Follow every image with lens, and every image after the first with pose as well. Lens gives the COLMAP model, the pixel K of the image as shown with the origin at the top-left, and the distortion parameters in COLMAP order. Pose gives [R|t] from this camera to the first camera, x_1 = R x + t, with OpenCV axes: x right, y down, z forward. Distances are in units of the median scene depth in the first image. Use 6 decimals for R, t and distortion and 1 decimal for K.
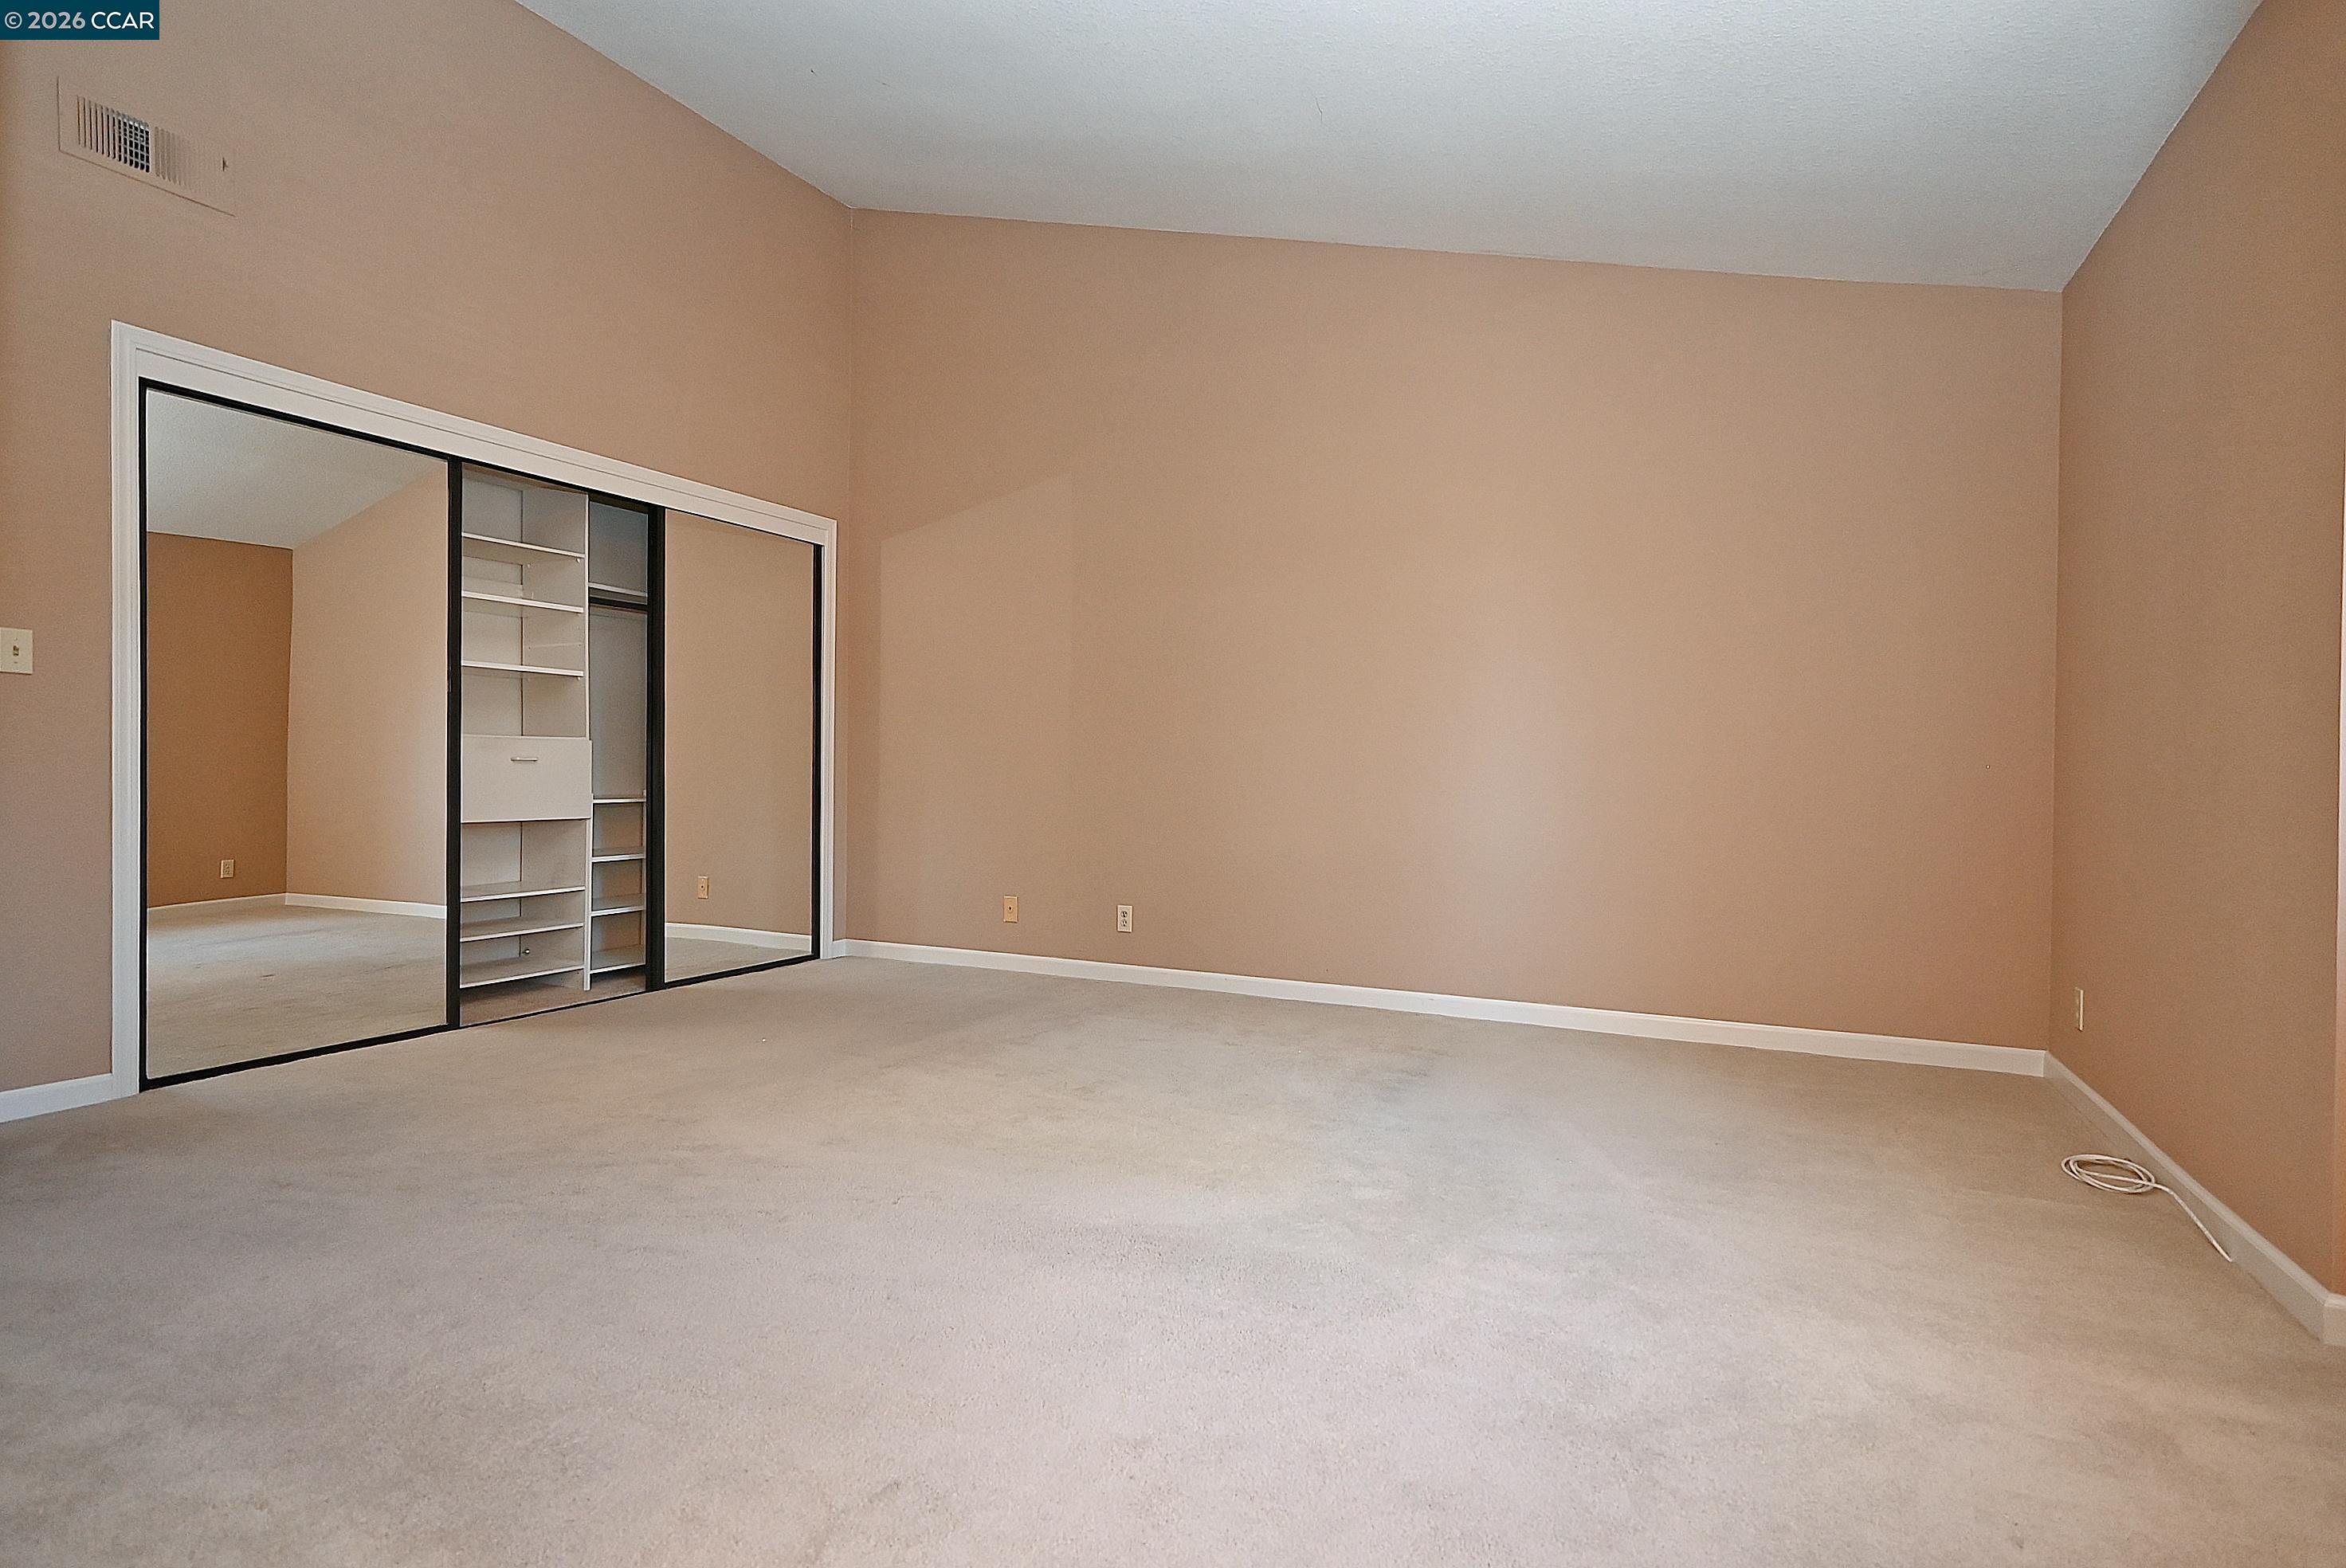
lens RADIAL K [[1176.0, 0, 1173.0], [0, 1176.0, 784.0], [0, 0, 1]] dist [0.000260, 0.000597]
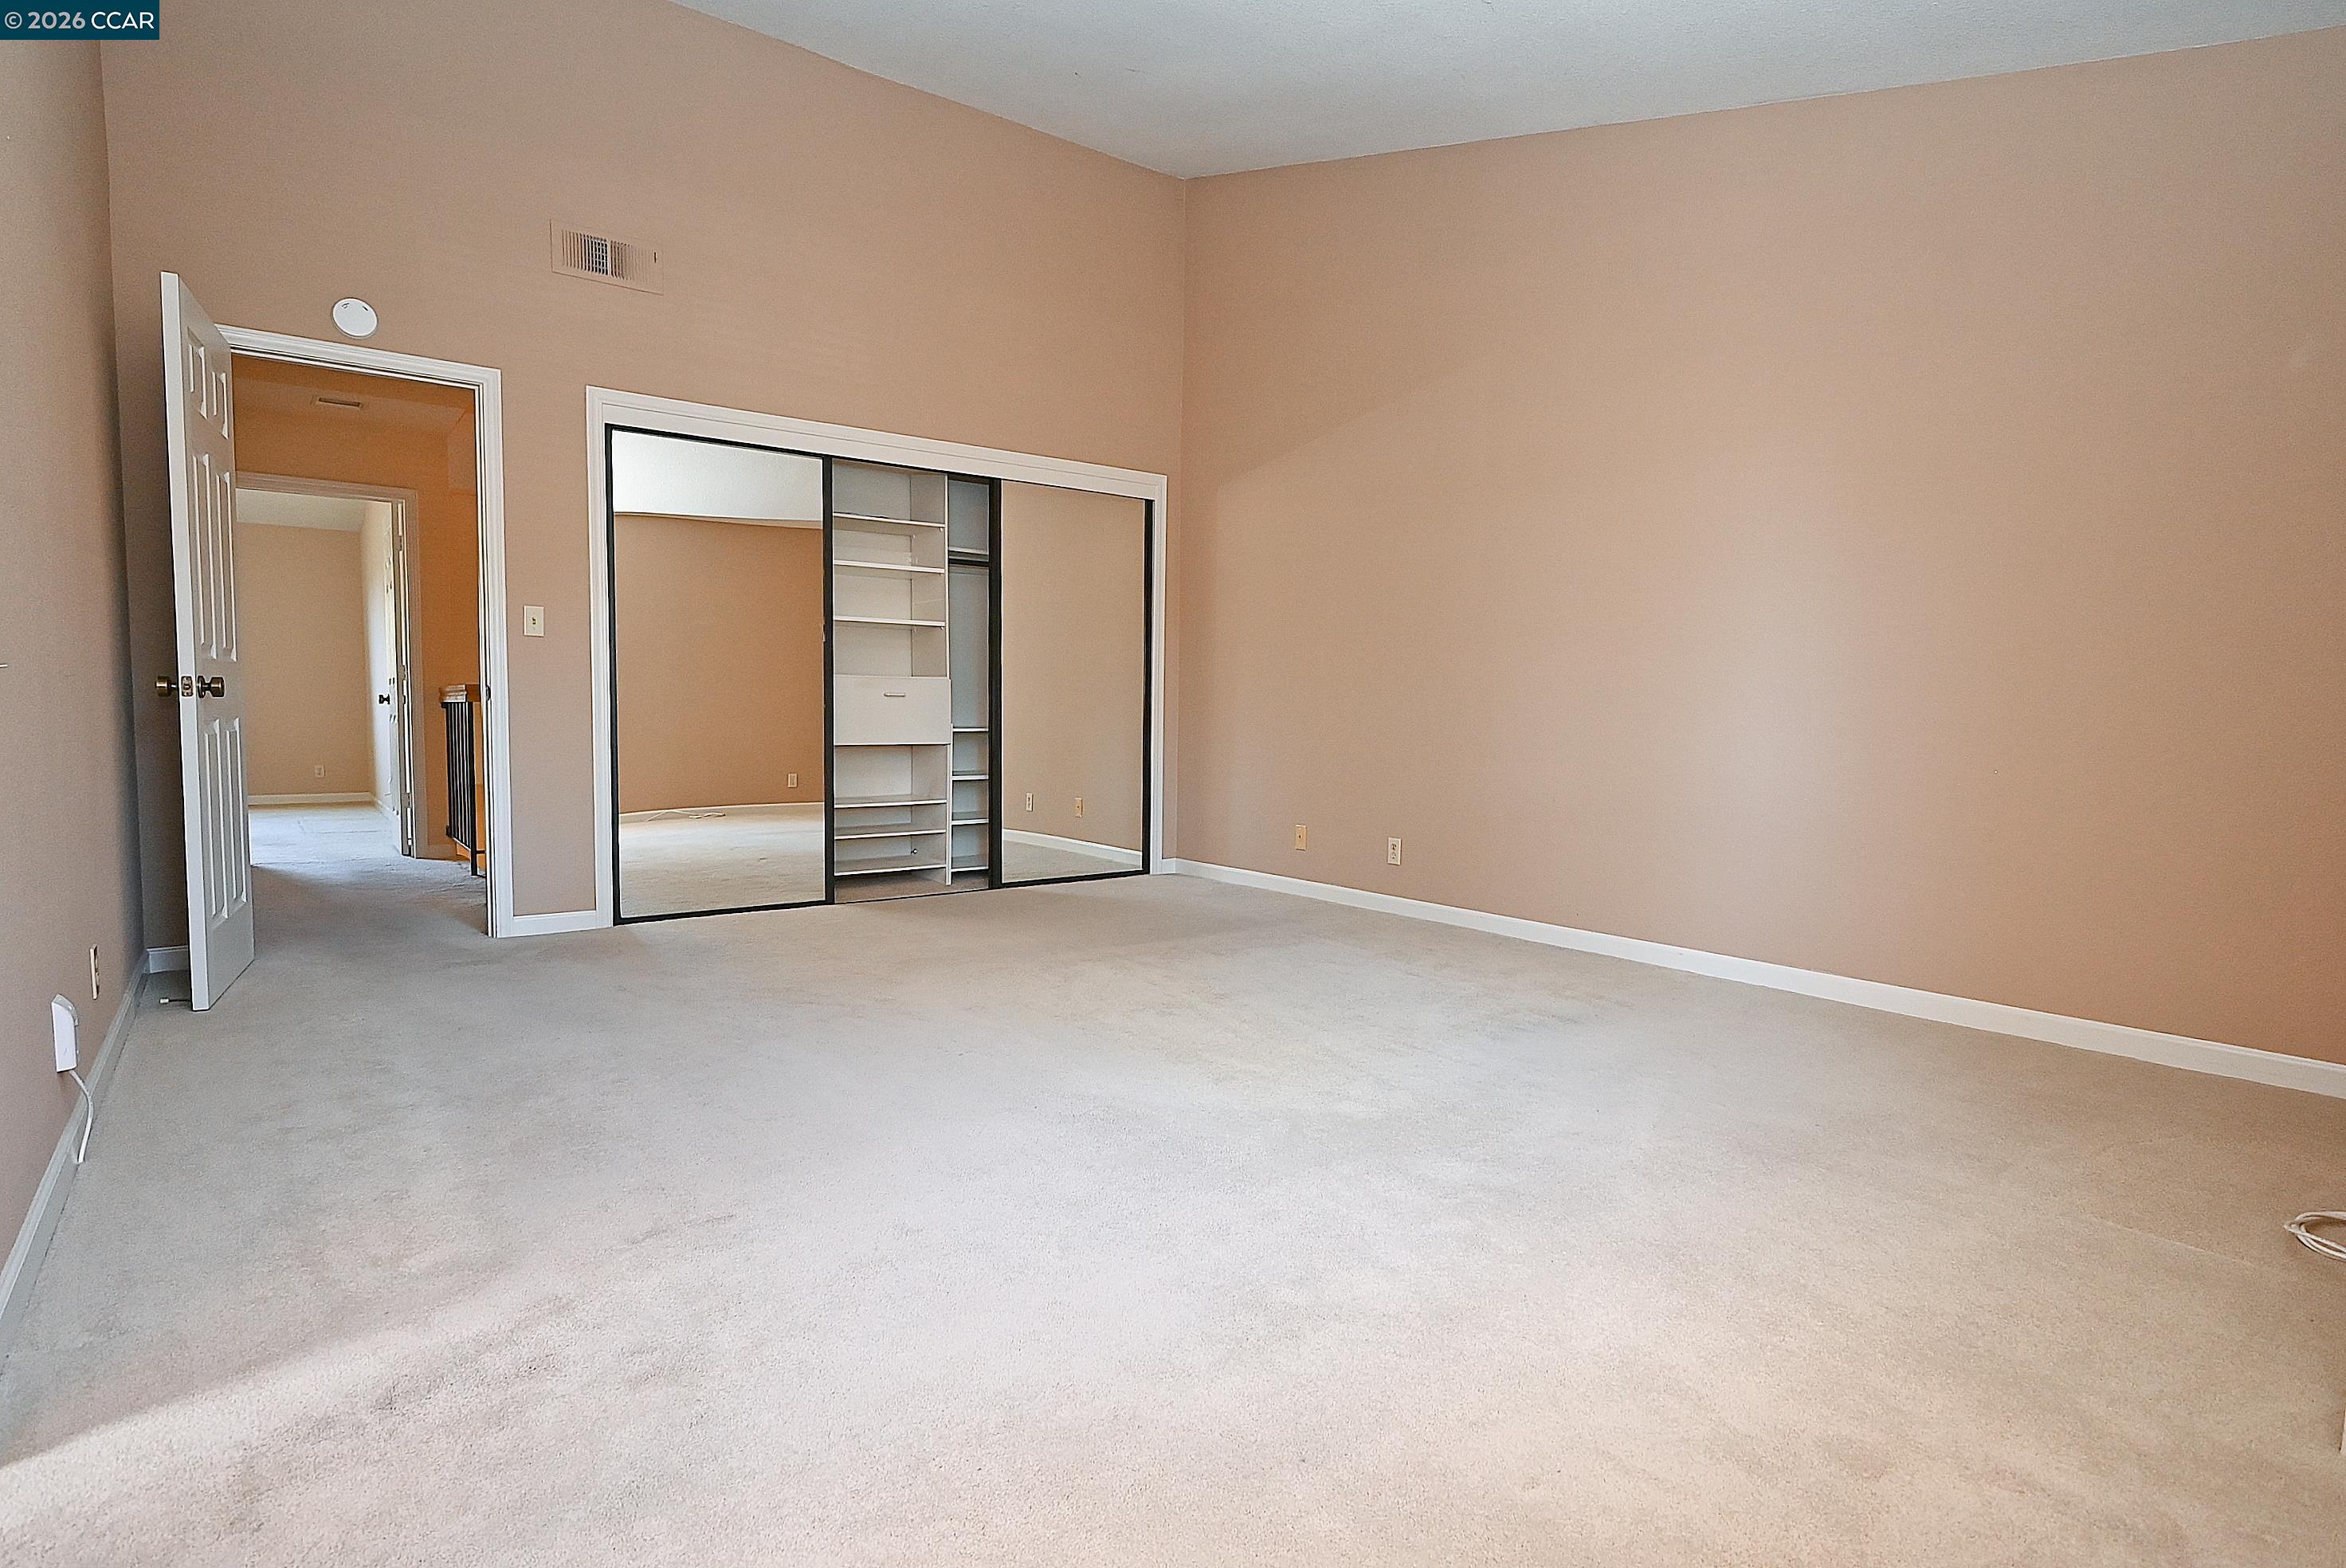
lens RADIAL K [[1187.4, 0, 1173.0], [0, 1187.4, 784.0], [0, 0, 1]] dist [-0.003005, 0.000226]
pose [[0.896897, 0.028558, -0.441316, 0.251471], [-0.006662, 0.998672, 0.051087, 0.006493], [0.442189, -0.042880, 0.895897, 0.004719]]
